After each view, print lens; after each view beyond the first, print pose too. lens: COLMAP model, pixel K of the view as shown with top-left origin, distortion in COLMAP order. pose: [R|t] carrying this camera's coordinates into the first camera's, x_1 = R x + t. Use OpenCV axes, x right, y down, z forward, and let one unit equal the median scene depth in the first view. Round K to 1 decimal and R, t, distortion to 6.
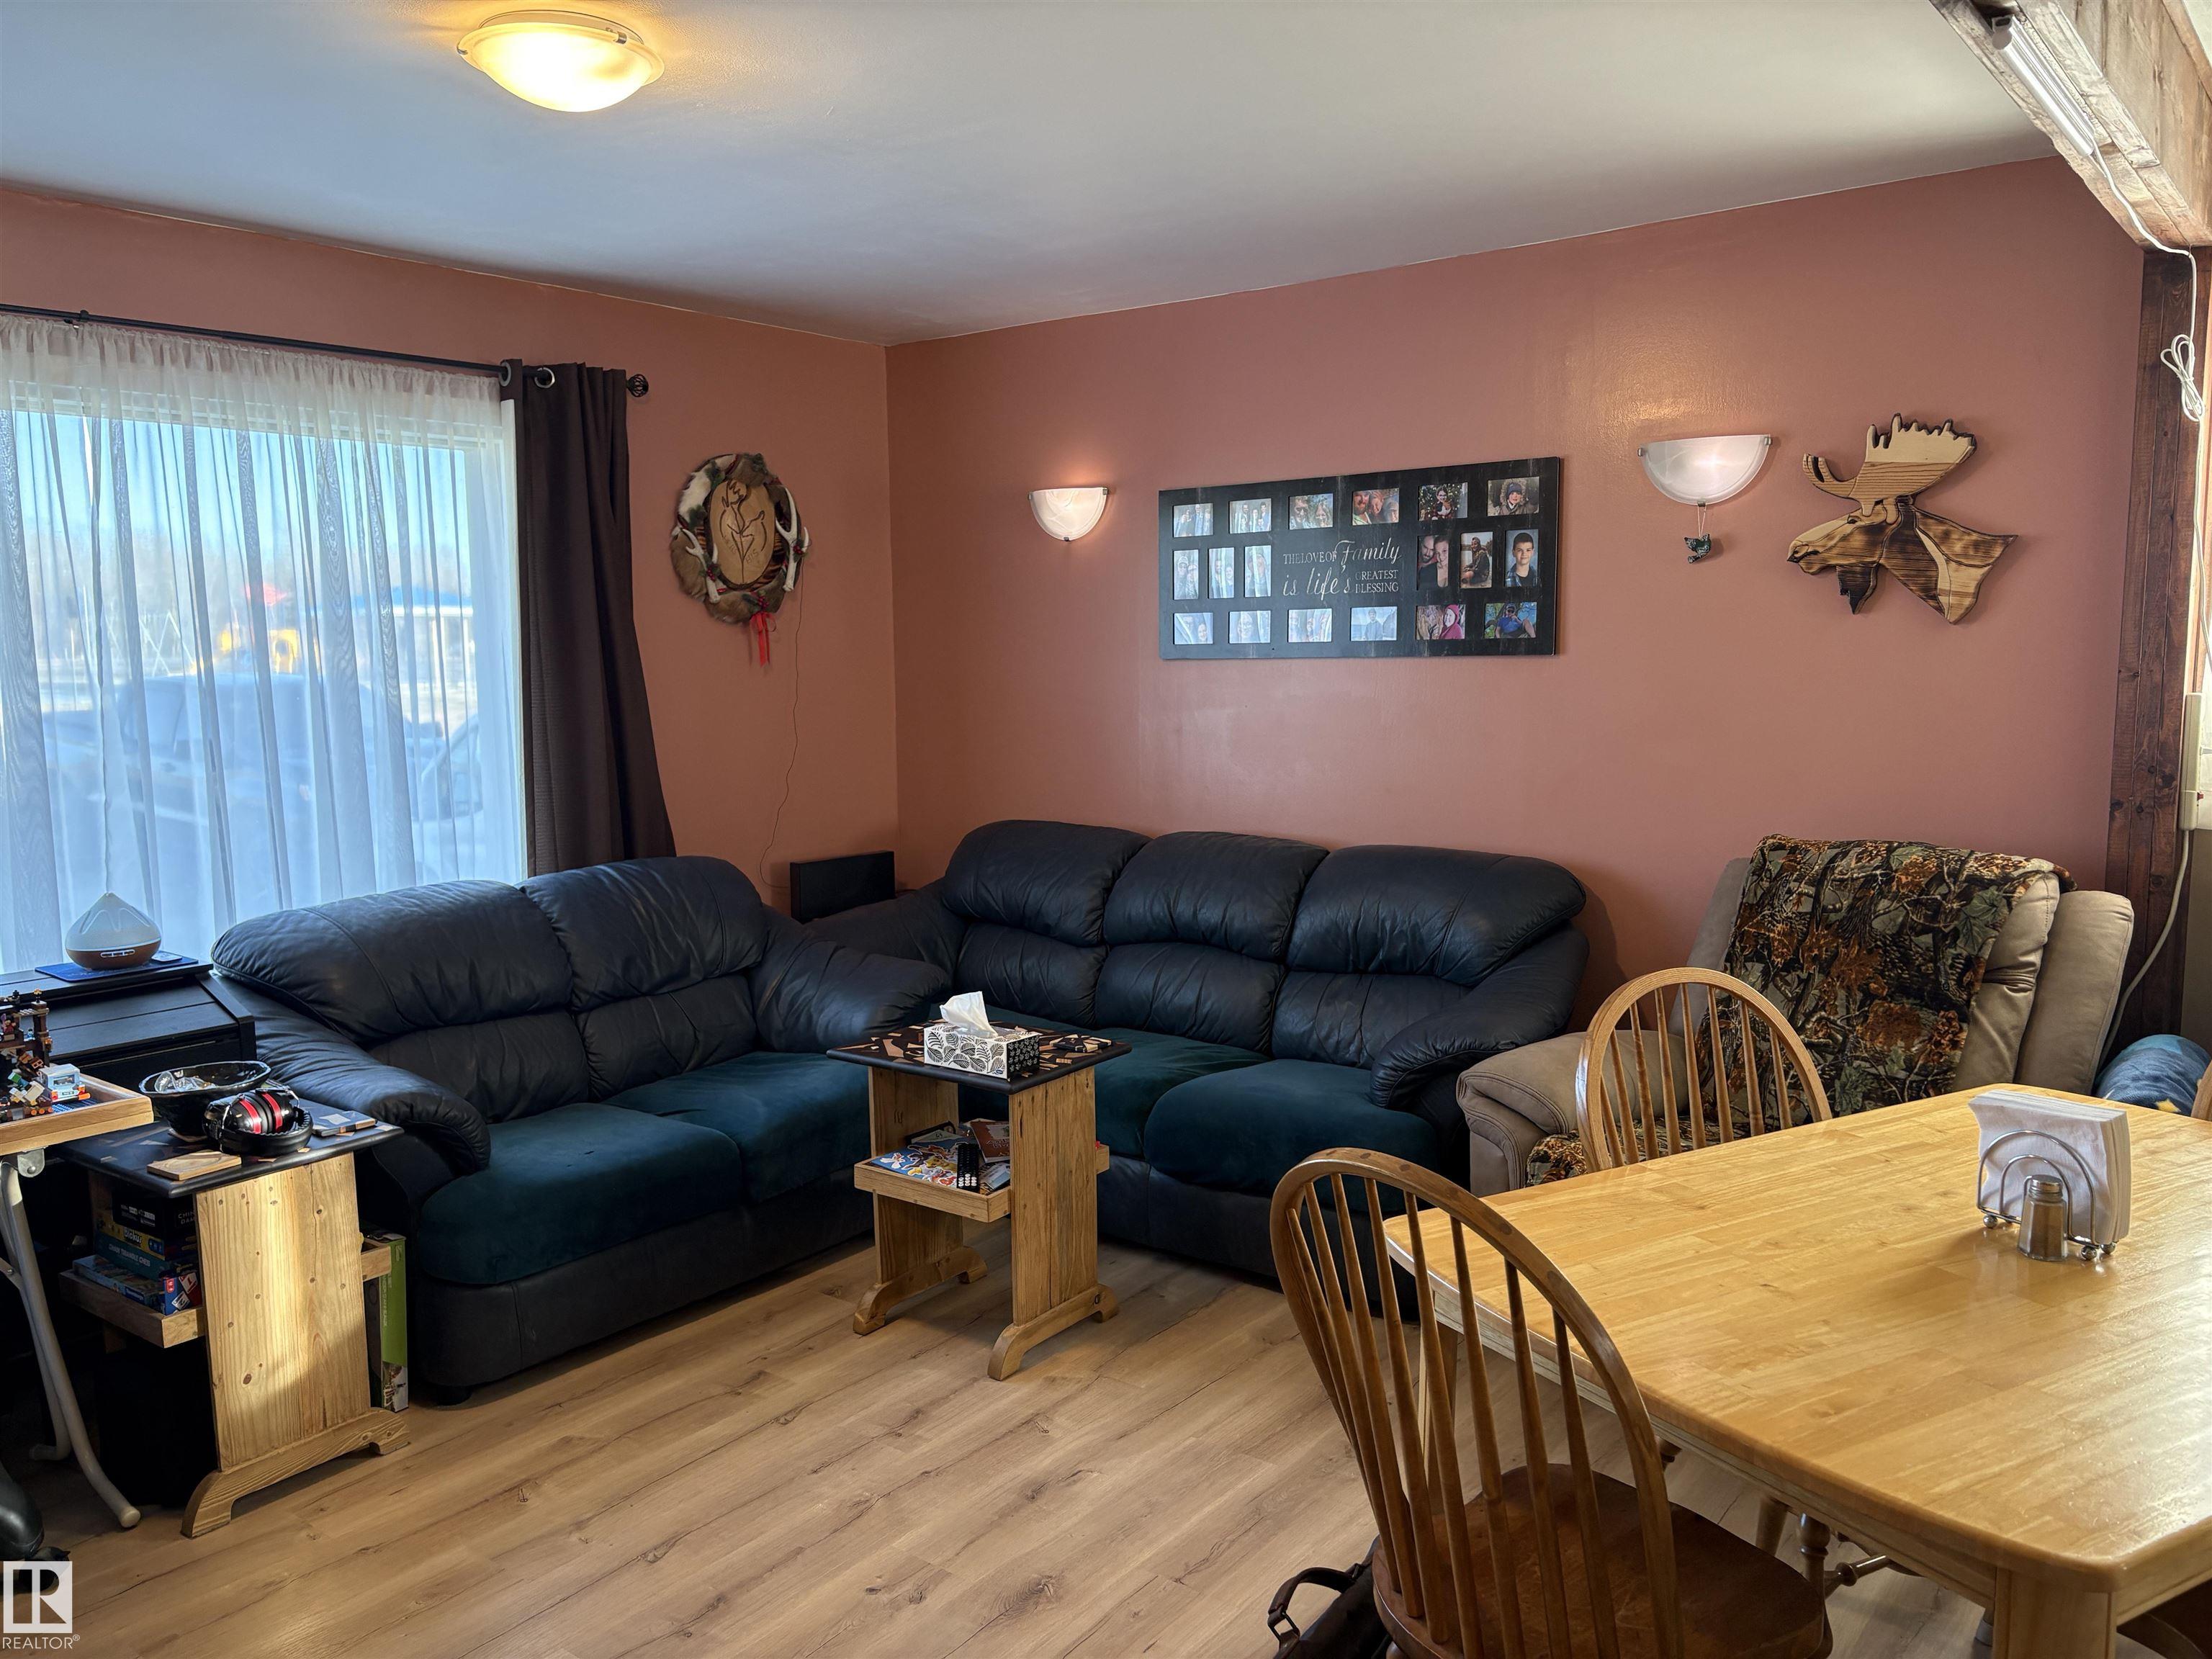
lens RADIAL K [[1669.4, 0, 1089.0], [0, 1669.4, 841.1], [0, 0, 1]] dist [0.054396, -0.063086]
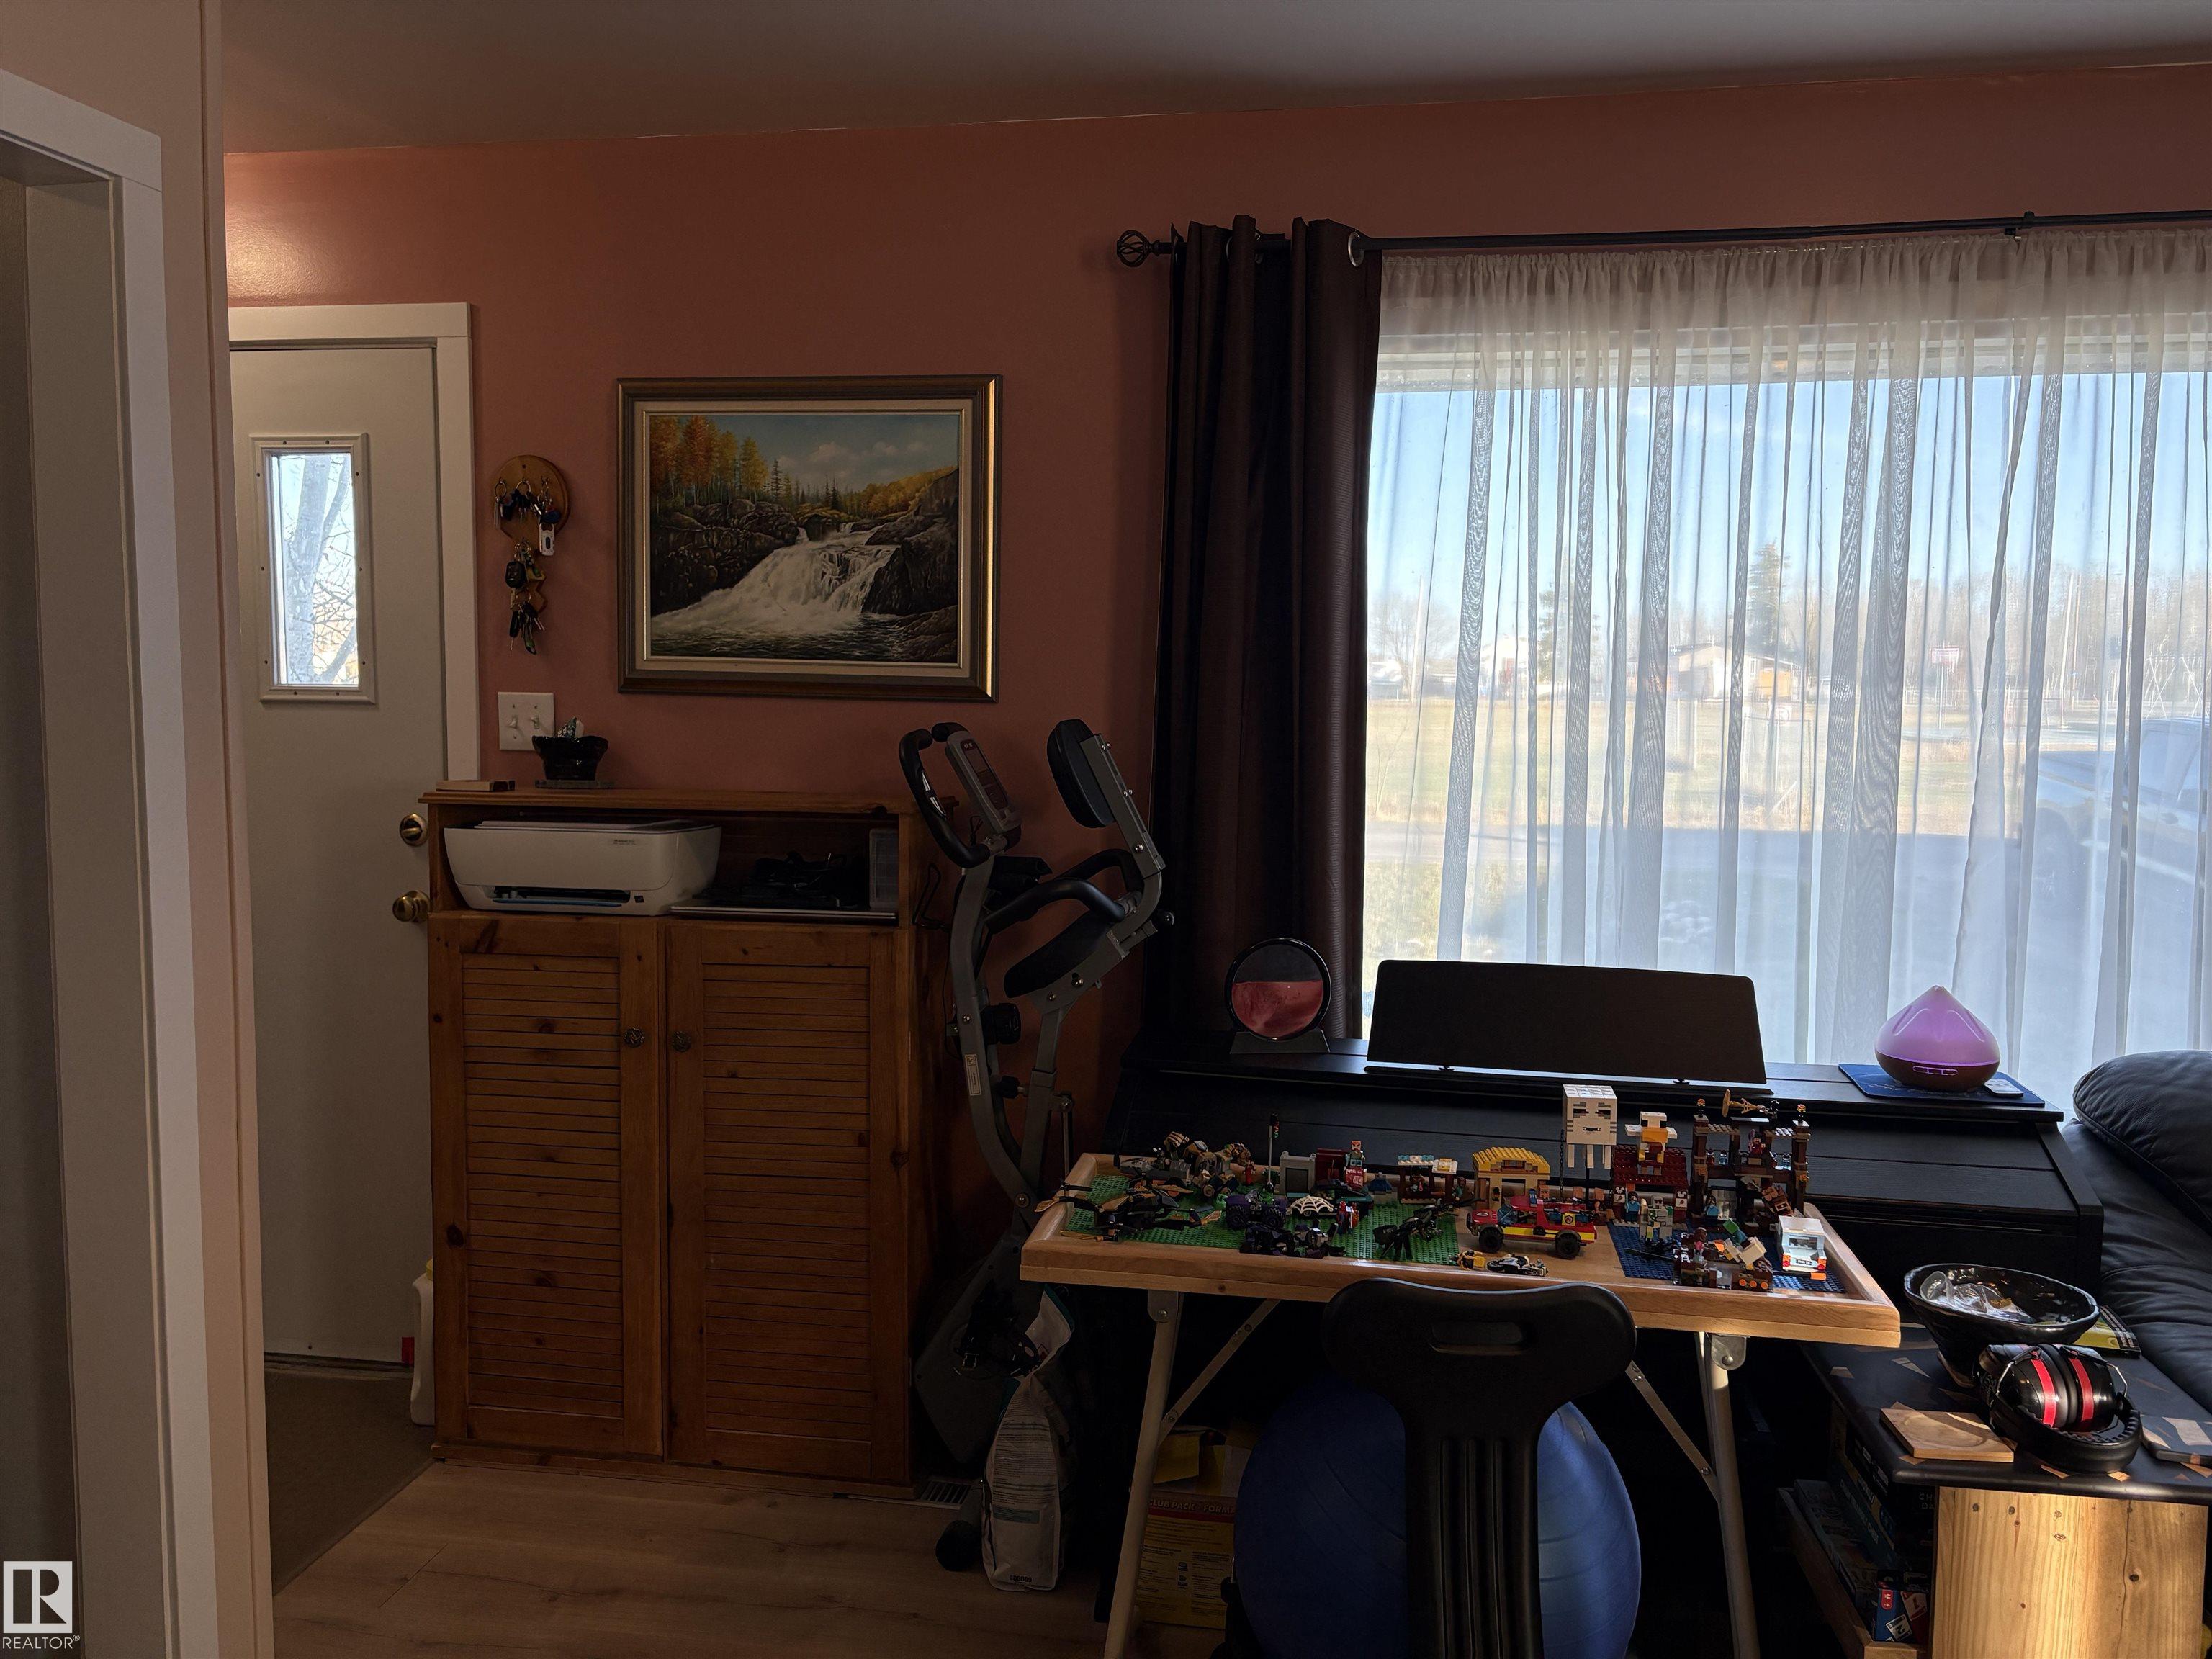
lens RADIAL K [[1669.4, 0, 1105.6], [0, 1669.4, 840.5], [0, 0, 1]] dist [0.054396, -0.063086]
pose [[0.474083, 0.094659, -0.875377, -0.113039], [-0.117034, 0.992157, 0.043904, -0.023433], [0.872667, 0.081635, 0.481443, 0.324574]]
